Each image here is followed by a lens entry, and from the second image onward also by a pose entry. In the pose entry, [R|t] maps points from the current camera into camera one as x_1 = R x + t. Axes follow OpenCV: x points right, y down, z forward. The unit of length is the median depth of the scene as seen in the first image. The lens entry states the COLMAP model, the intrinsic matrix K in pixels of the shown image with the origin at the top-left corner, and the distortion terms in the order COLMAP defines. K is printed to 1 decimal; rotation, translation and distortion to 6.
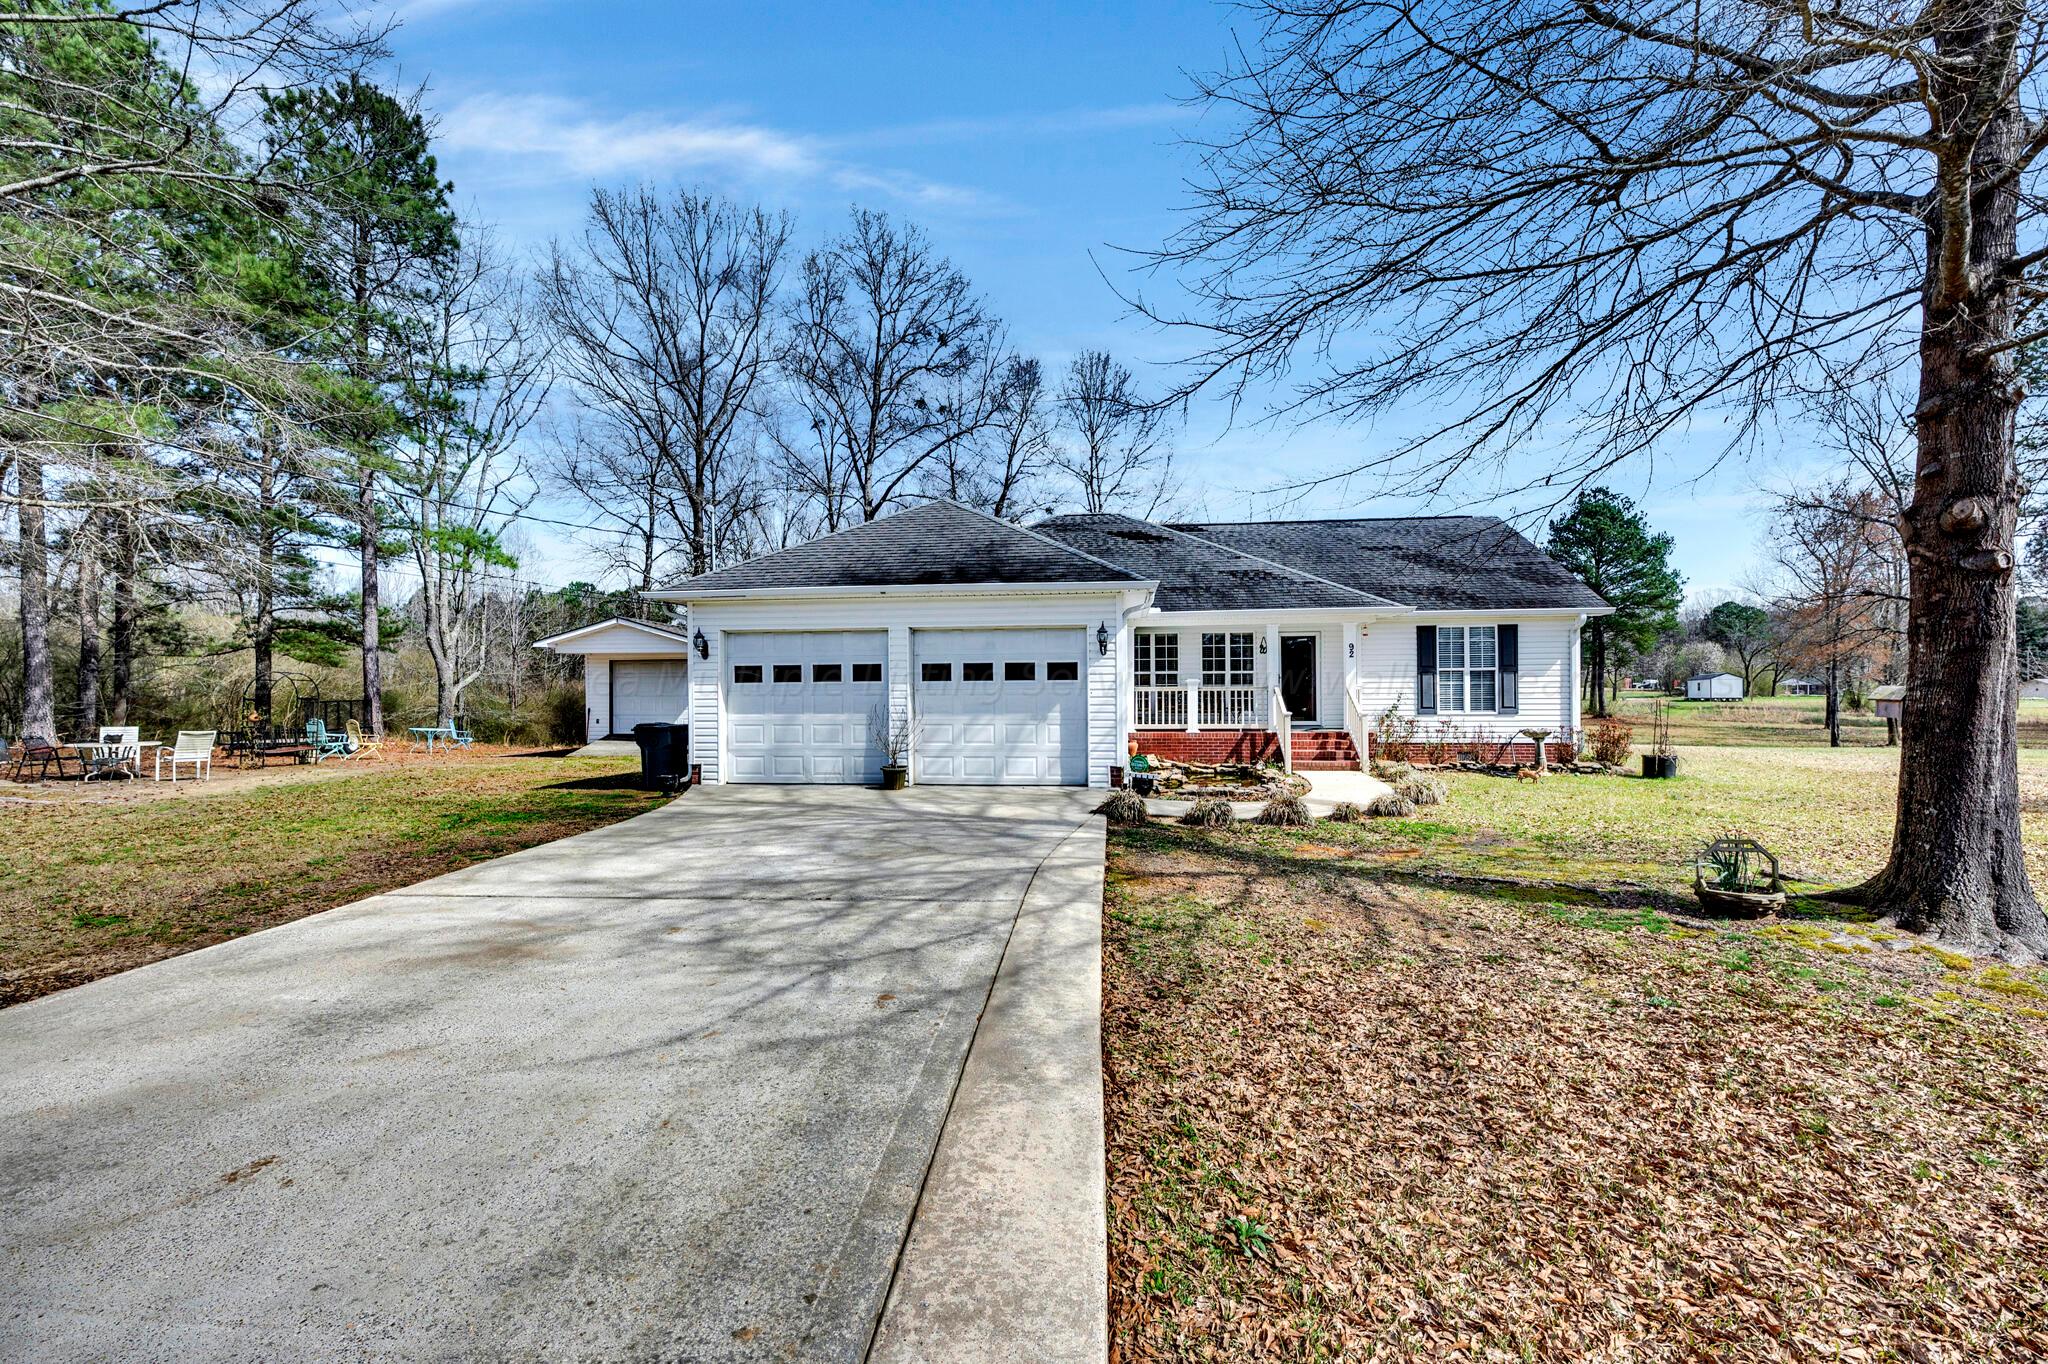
lens RADIAL K [[812.5, 0, 1021.9], [0, 812.5, 684.0], [0, 0, 1]] dist [-0.006576, 0.000646]
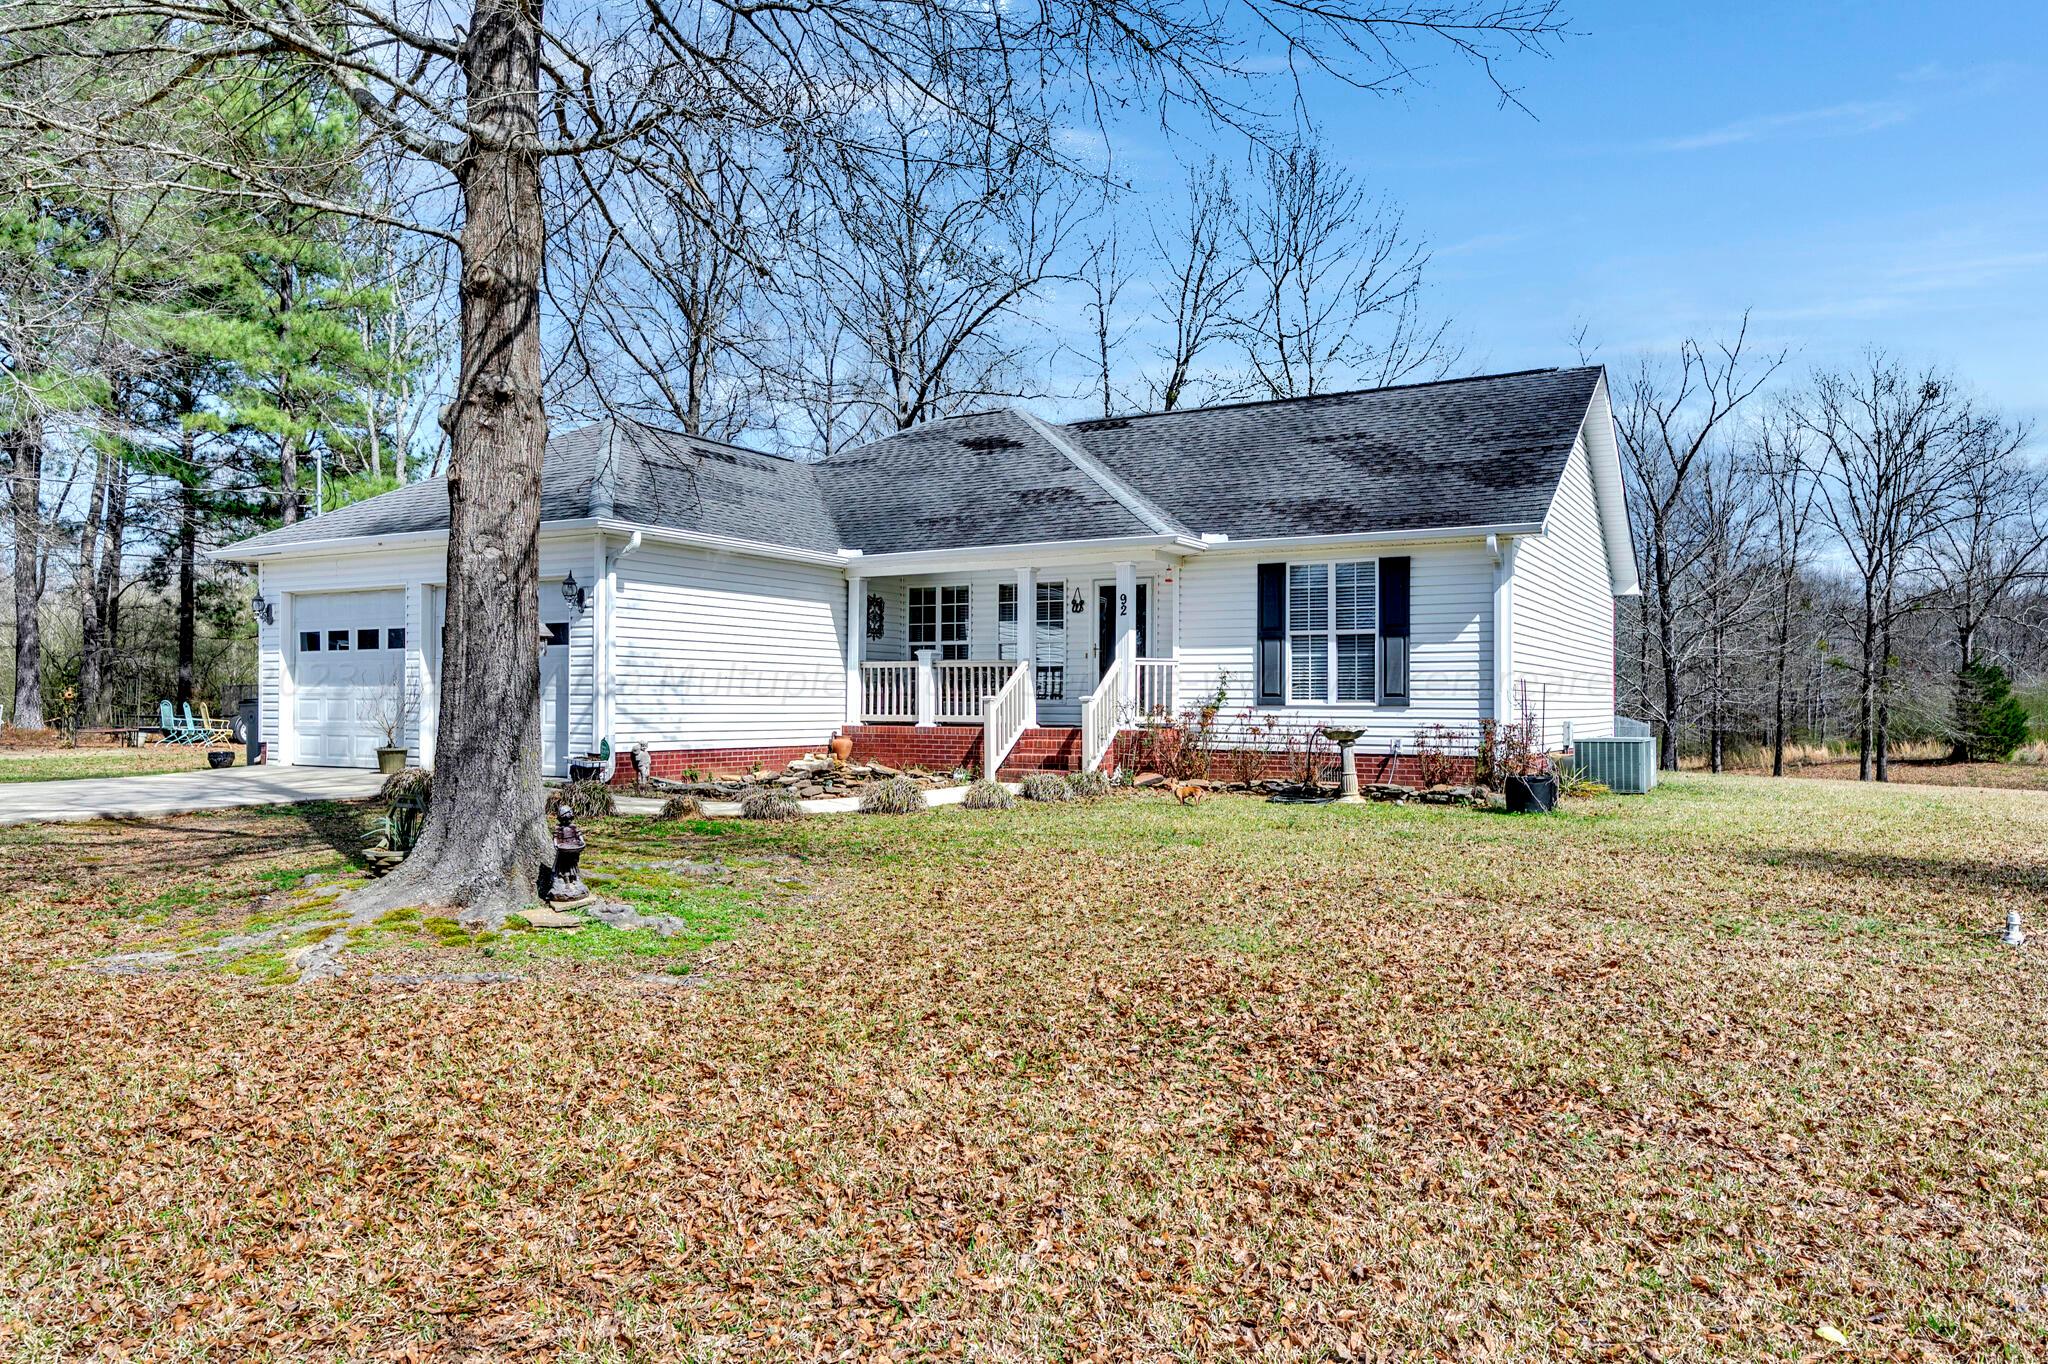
lens RADIAL K [[1360.5, 0, 1029.4], [0, 1360.5, 689.6], [0, 0, 1]] dist [0.005731, -0.002685]
pose [[0.915988, 0.007993, -0.401125, 0.756431], [-0.007410, 0.999968, 0.003004, 0.023657], [0.401136, 0.000220, 0.916018, -0.029915]]
